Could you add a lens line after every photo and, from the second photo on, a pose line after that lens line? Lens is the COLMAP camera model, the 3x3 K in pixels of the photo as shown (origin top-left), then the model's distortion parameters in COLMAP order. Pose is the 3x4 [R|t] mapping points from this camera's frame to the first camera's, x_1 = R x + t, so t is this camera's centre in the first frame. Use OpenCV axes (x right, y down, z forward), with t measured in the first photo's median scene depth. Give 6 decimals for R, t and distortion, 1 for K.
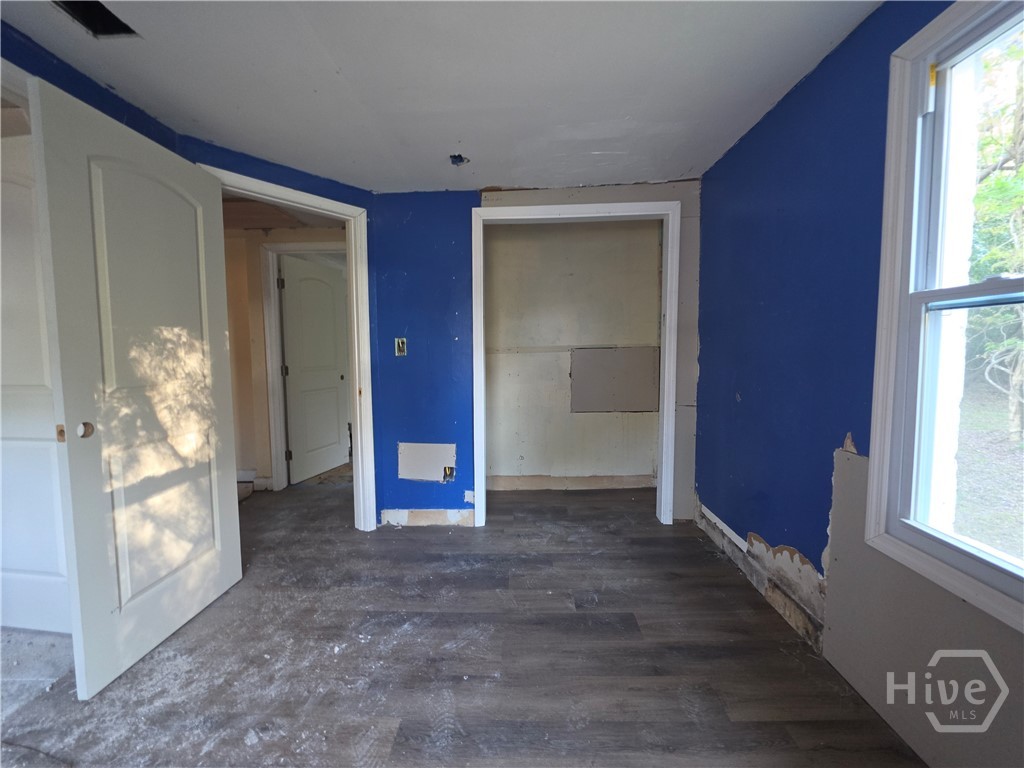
lens RADIAL K [[421.2, 0, 508.6], [0, 421.2, 384.1], [0, 0, 1]] dist [-0.000575, 0.000163]
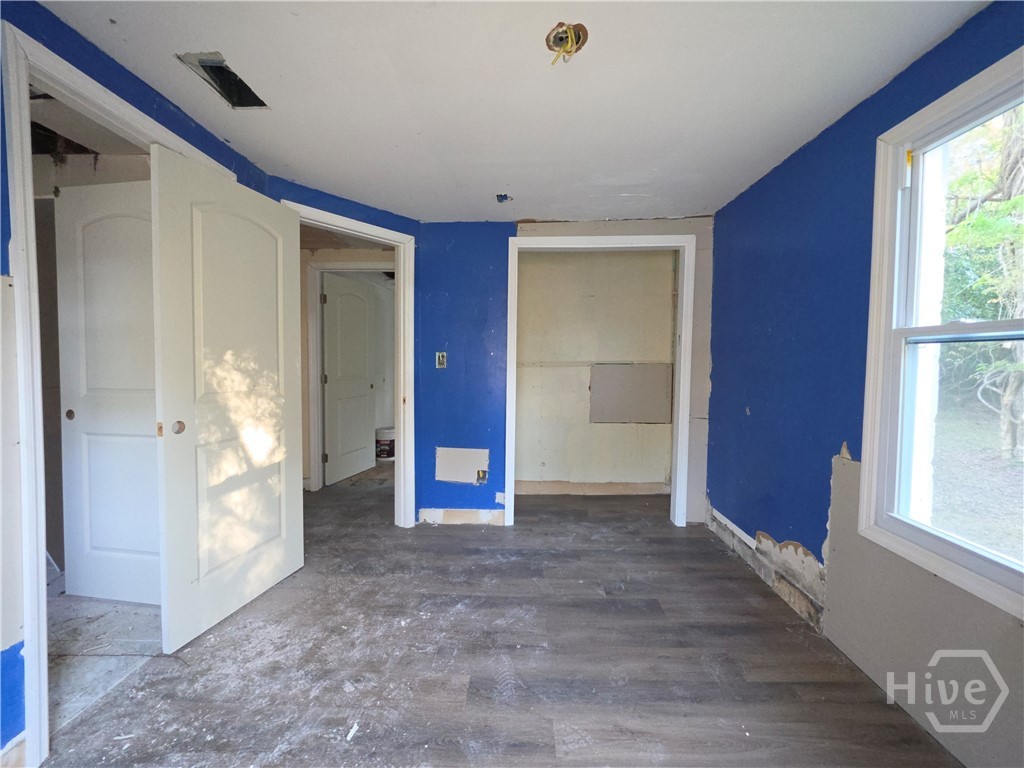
lens RADIAL K [[418.5, 0, 512.0], [0, 418.5, 384.0], [0, 0, 1]] dist [-0.000407, 0.000094]
pose [[0.999829, 0.018355, 0.002096, -0.092275], [-0.018293, 0.999488, -0.026269, -0.000693], [-0.002577, 0.026226, 0.999653, -0.123407]]
